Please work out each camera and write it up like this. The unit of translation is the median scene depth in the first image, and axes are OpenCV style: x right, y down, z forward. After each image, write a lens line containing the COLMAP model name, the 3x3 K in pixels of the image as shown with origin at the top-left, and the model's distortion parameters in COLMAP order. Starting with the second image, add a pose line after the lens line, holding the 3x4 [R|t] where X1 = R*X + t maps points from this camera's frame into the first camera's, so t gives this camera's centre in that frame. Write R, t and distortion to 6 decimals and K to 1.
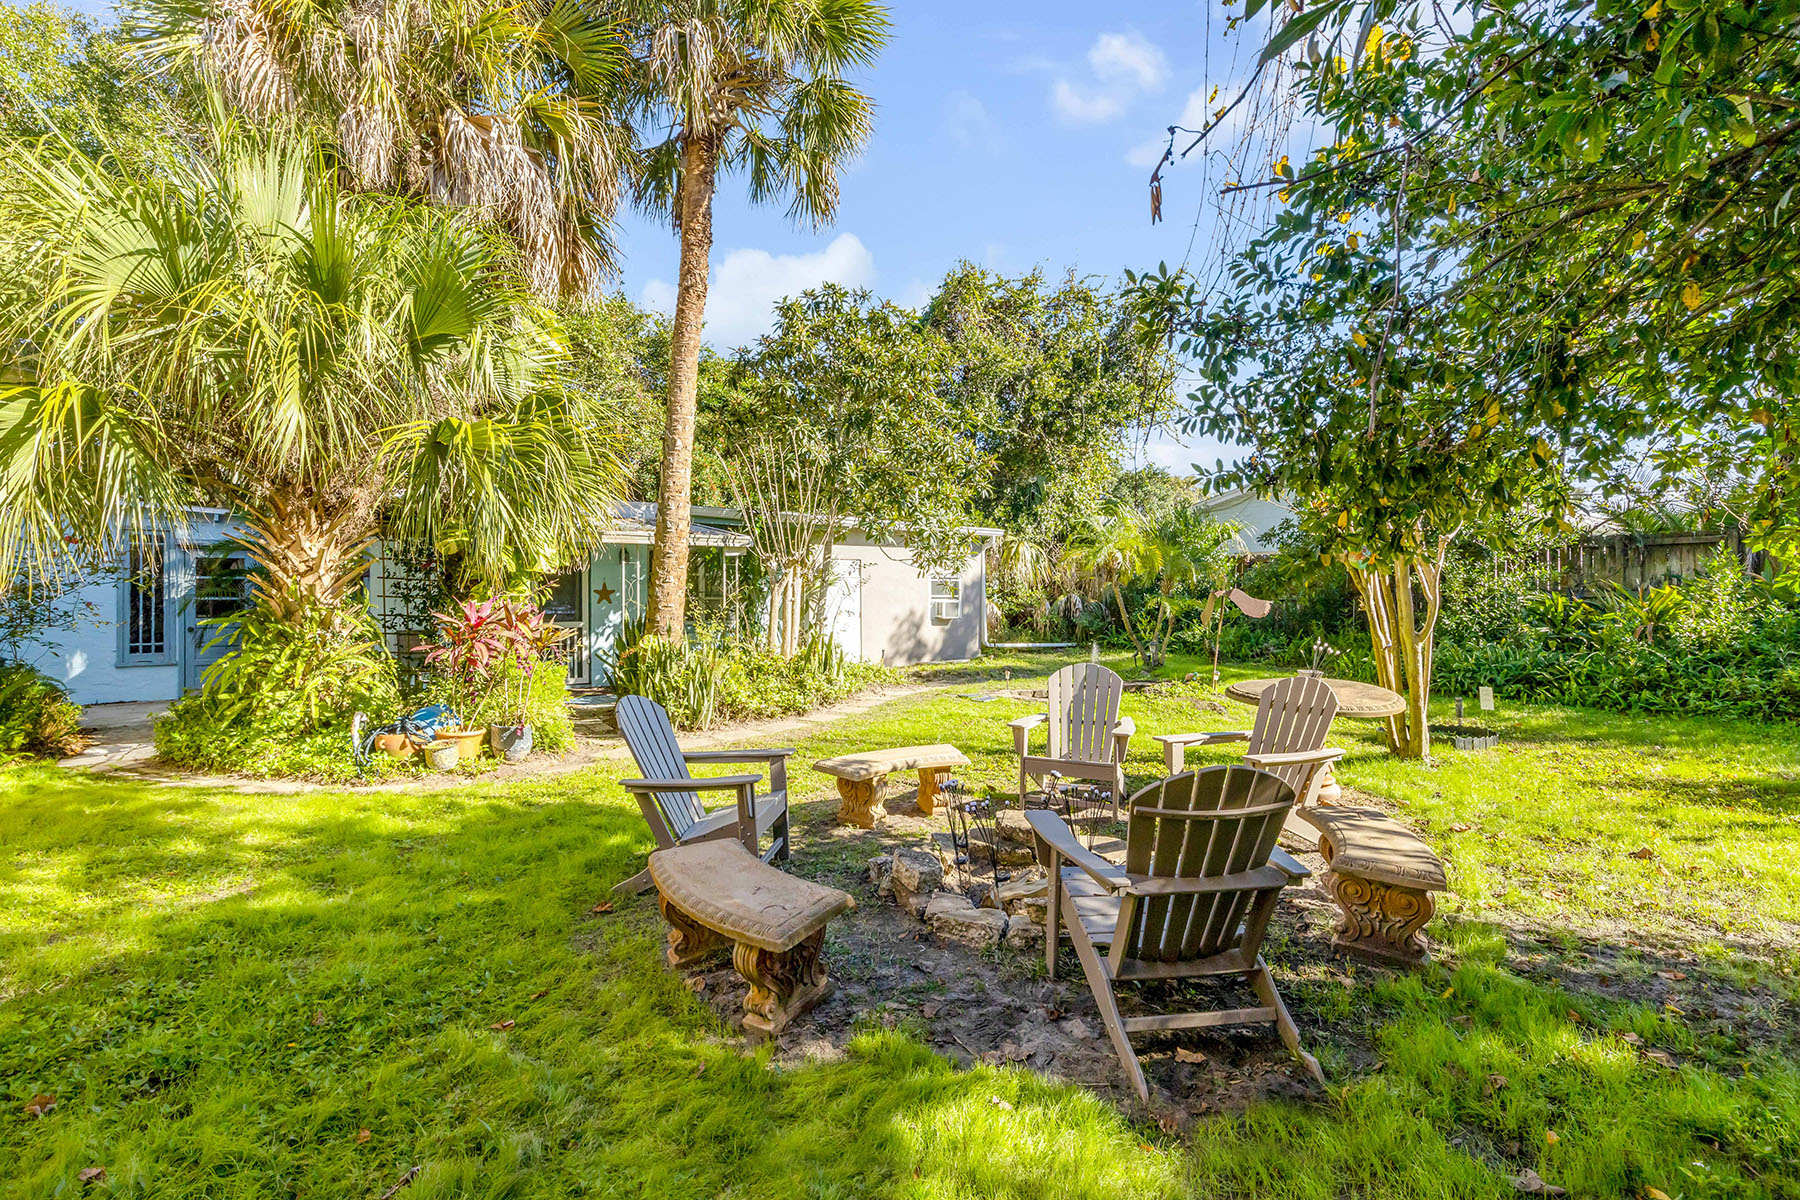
lens RADIAL K [[827.9, 0, 882.8], [0, 827.9, 595.0], [0, 0, 1]] dist [0.002409, -0.000337]
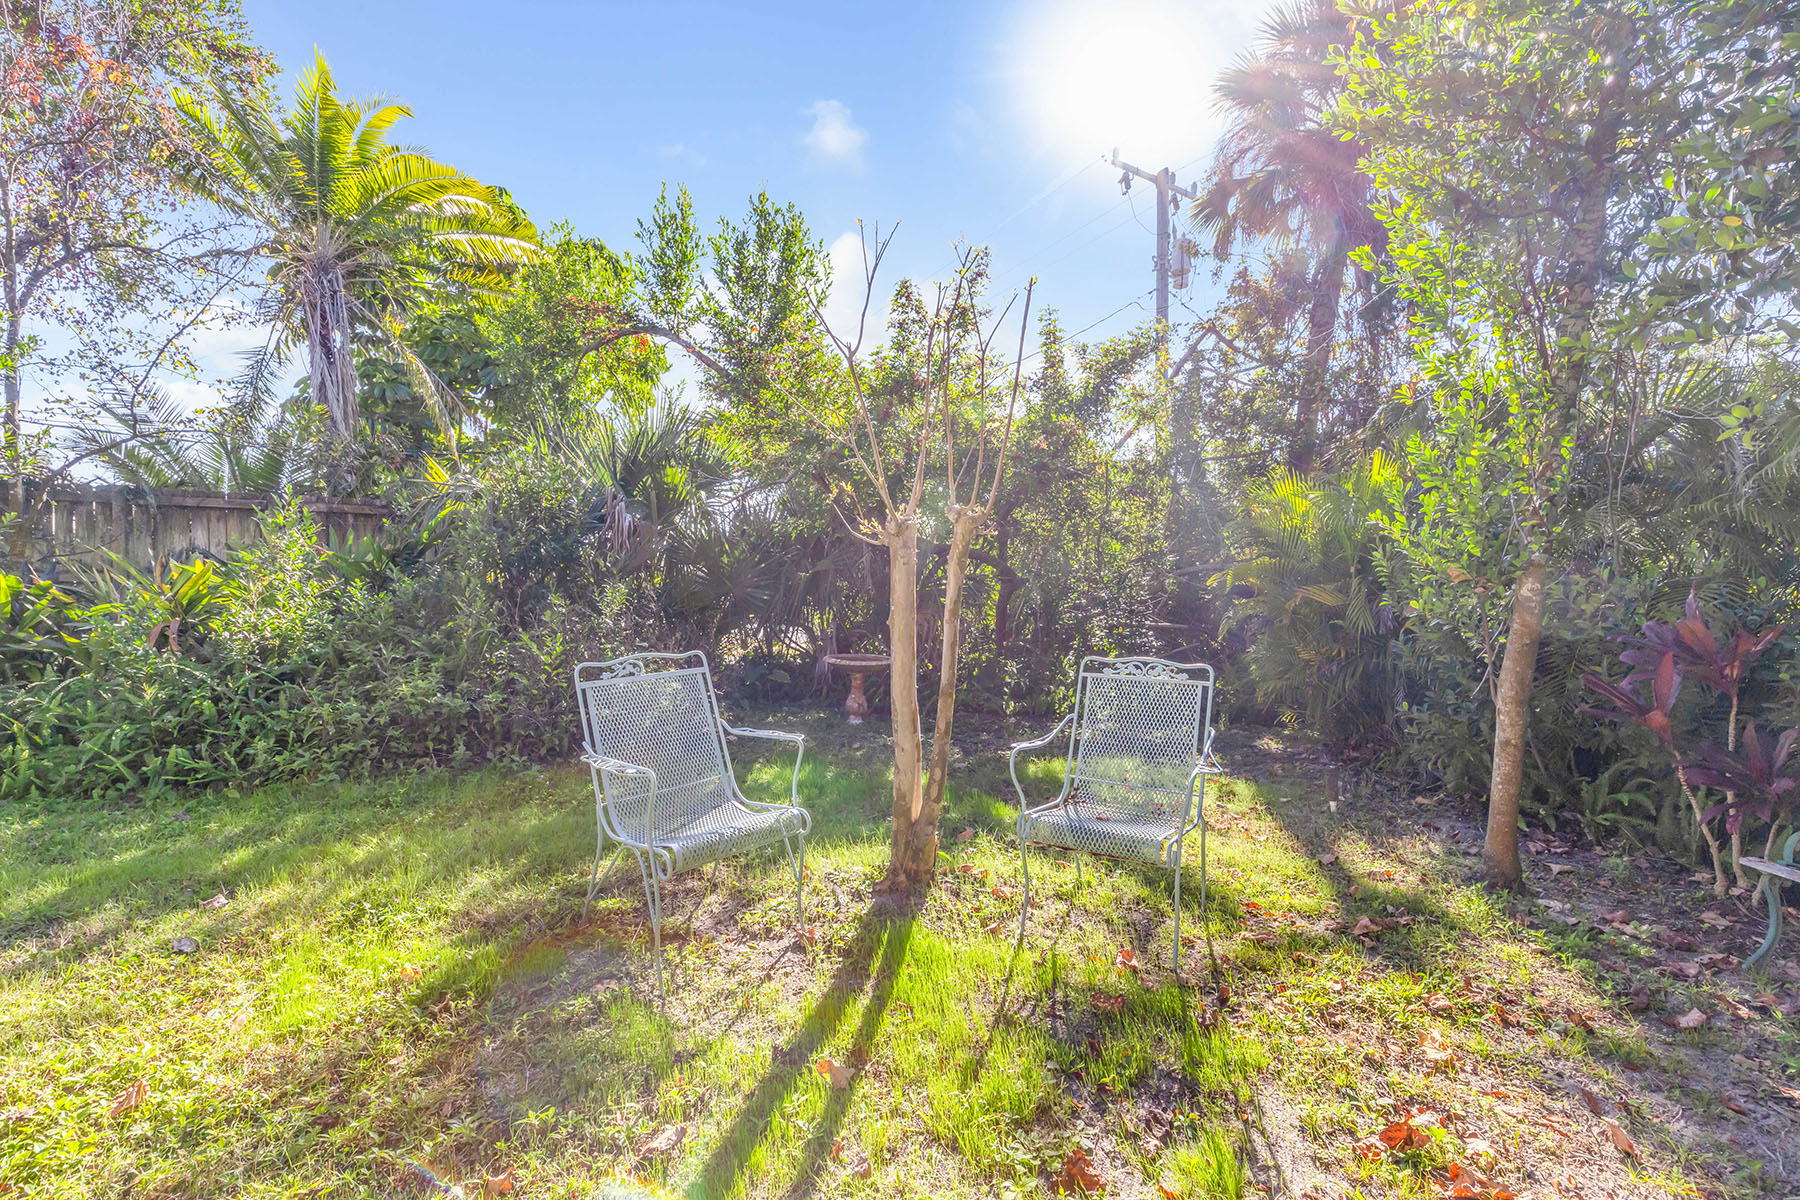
lens RADIAL K [[827.9, 0, 882.8], [0, 827.9, 595.0], [0, 0, 1]] dist [0.002409, -0.000337]
pose [[0.091842, 0.012021, 0.995701, 0.433970], [-0.001261, 0.999928, -0.011956, 0.025889], [-0.995773, -0.000157, 0.091850, 0.501202]]
